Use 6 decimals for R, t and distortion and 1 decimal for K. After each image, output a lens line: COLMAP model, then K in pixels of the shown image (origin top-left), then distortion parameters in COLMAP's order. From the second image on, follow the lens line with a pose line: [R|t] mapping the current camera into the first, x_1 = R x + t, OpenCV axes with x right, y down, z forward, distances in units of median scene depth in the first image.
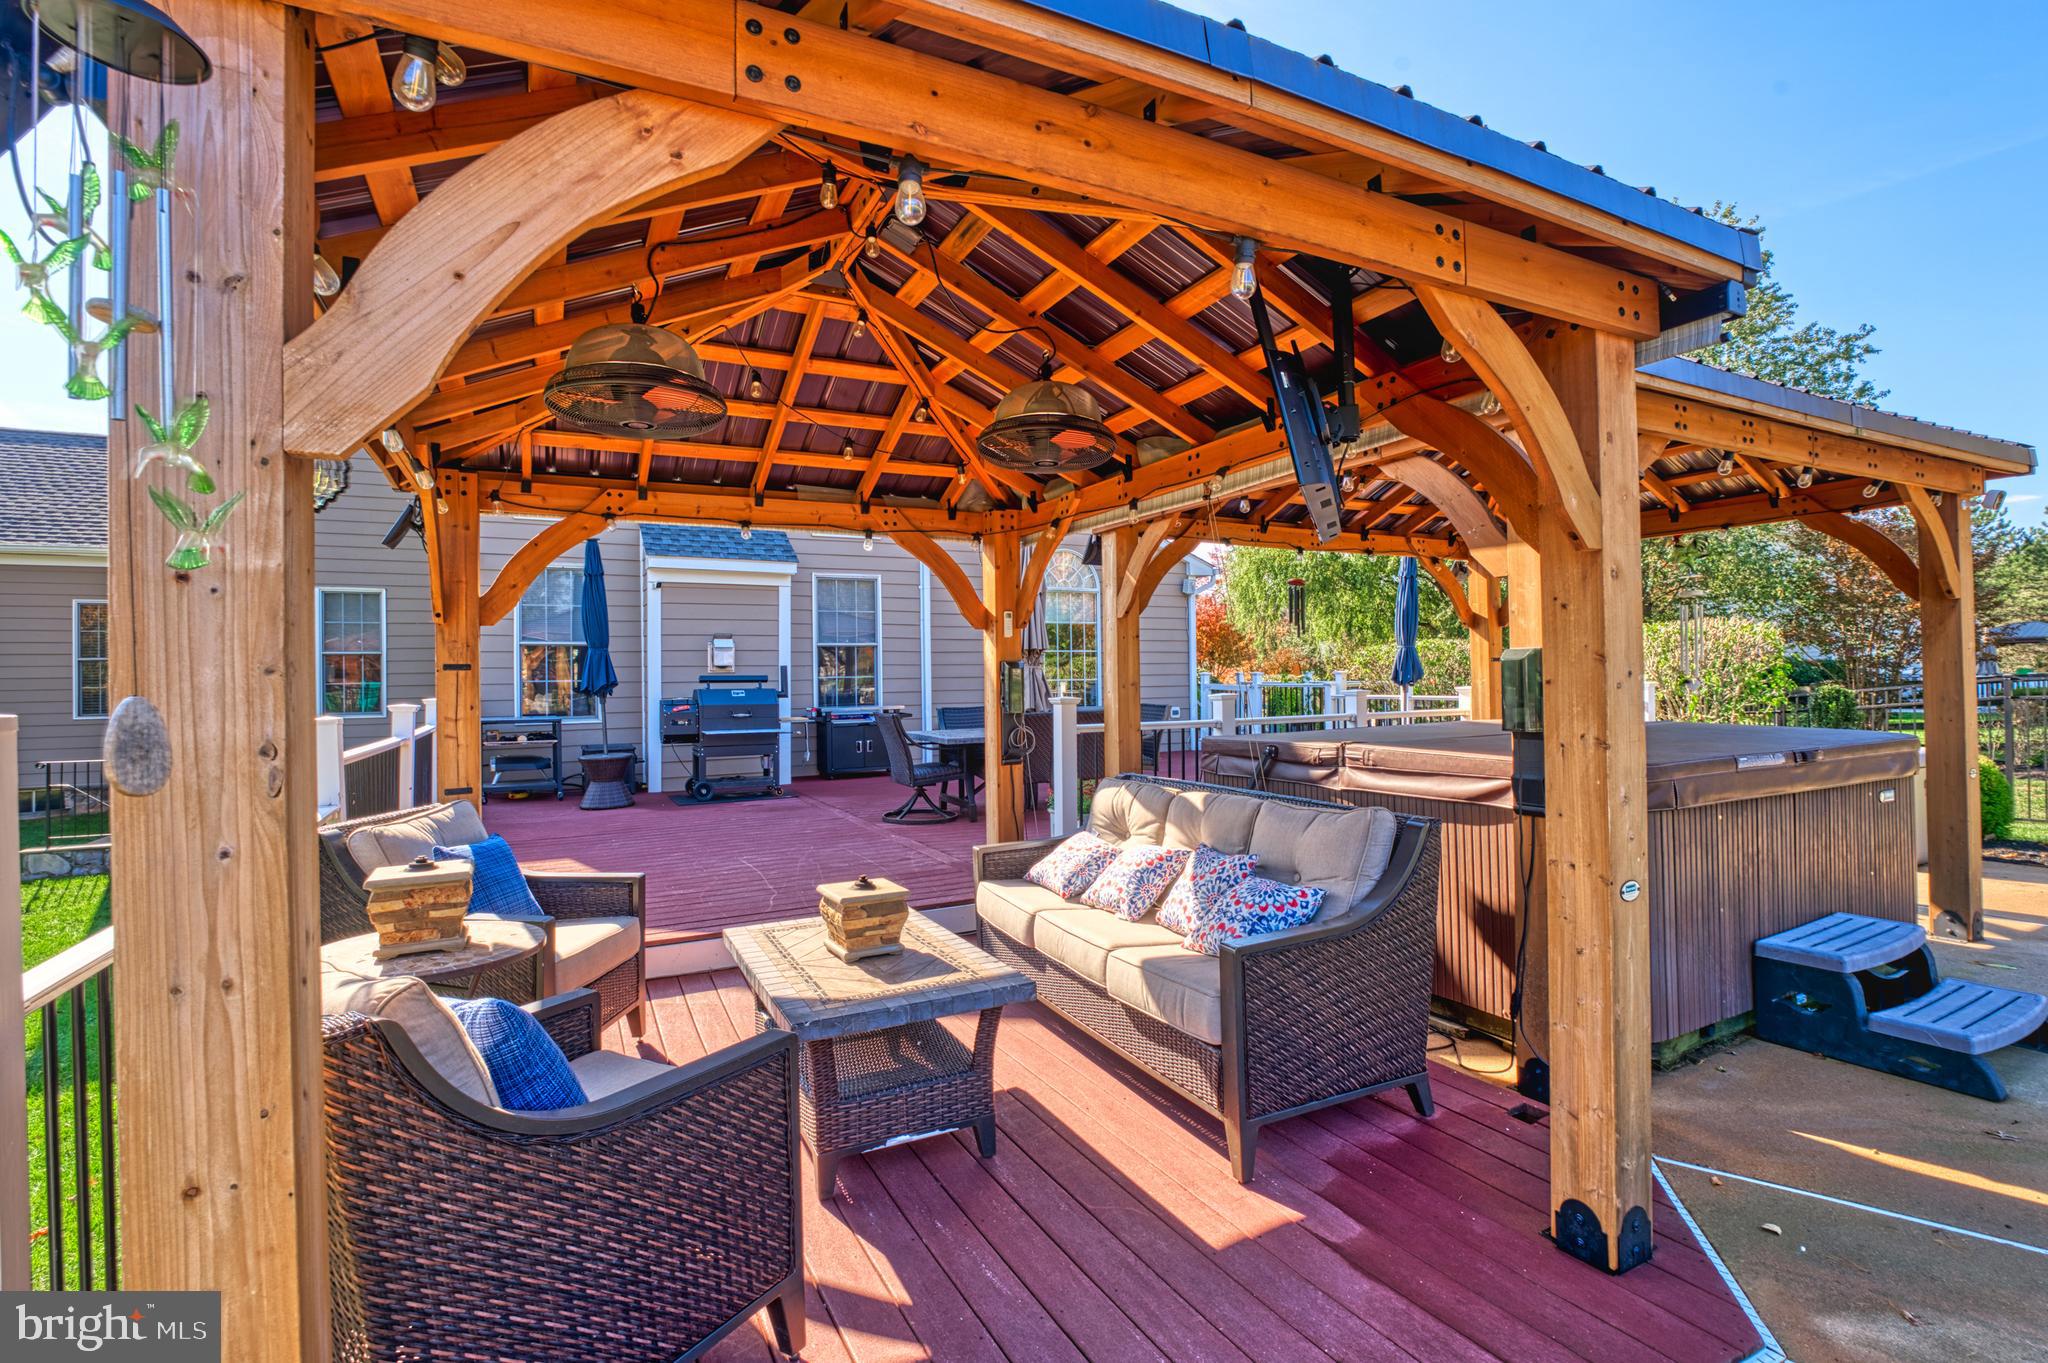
lens RADIAL K [[879.9, 0, 1024.0], [0, 879.9, 681.5], [0, 0, 1]] dist [0.000062, 0.000001]
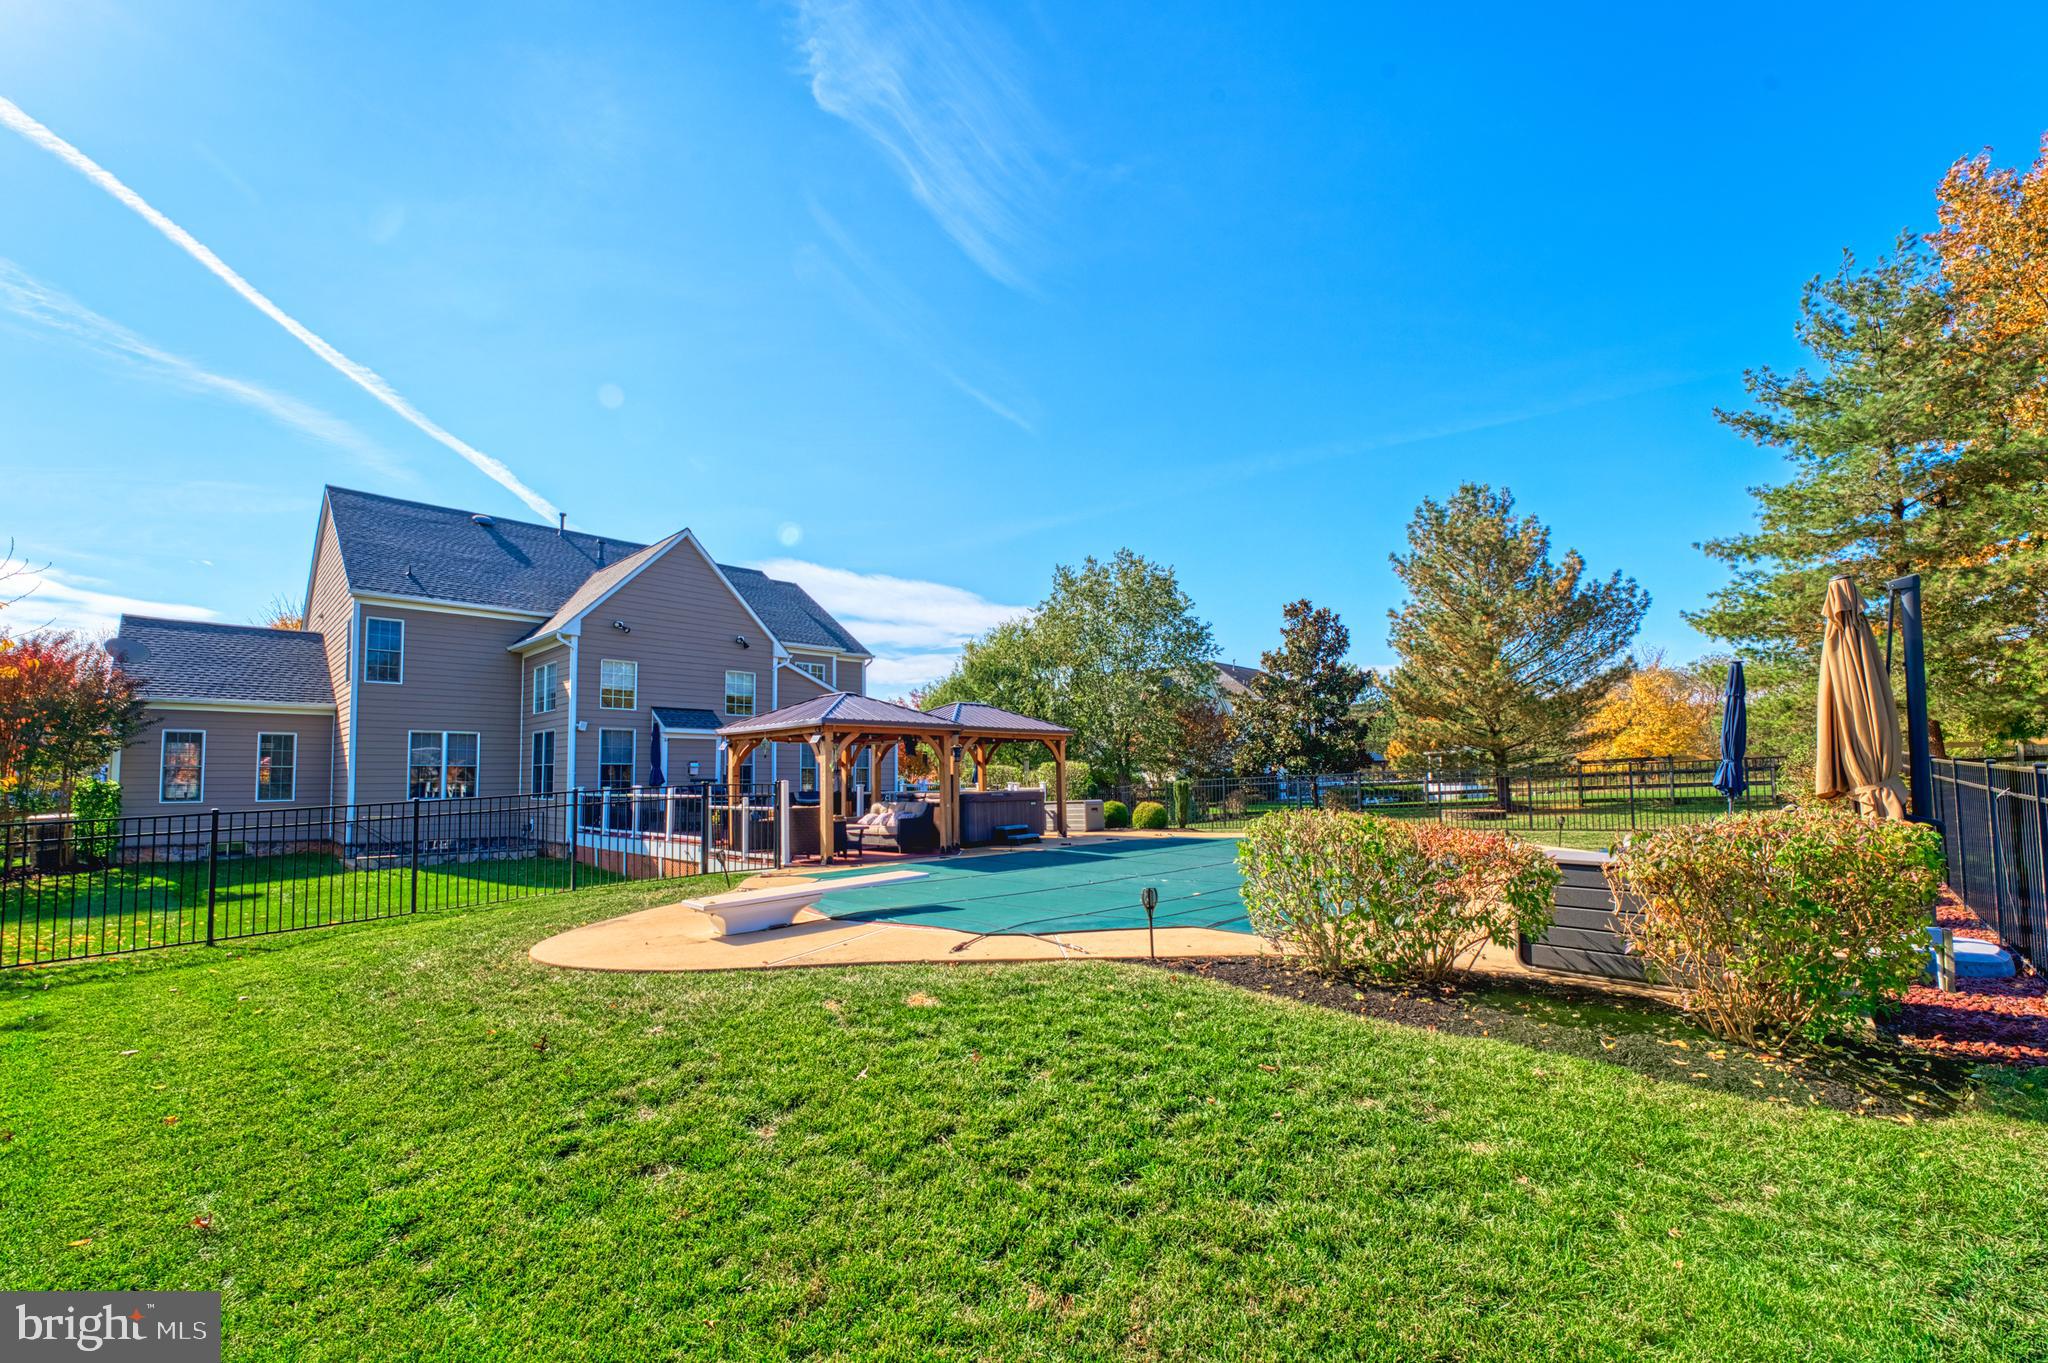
lens RADIAL K [[799.5, 0, 1024.0], [0, 799.5, 681.5], [0, 0, 1]] dist [0.000090, -0.000001]
pose [[0.937770, 0.037381, 0.345239, -0.656668], [0.005219, 0.992560, -0.121647, 0.003645], [-0.347217, 0.115878, 0.930598, -3.308624]]
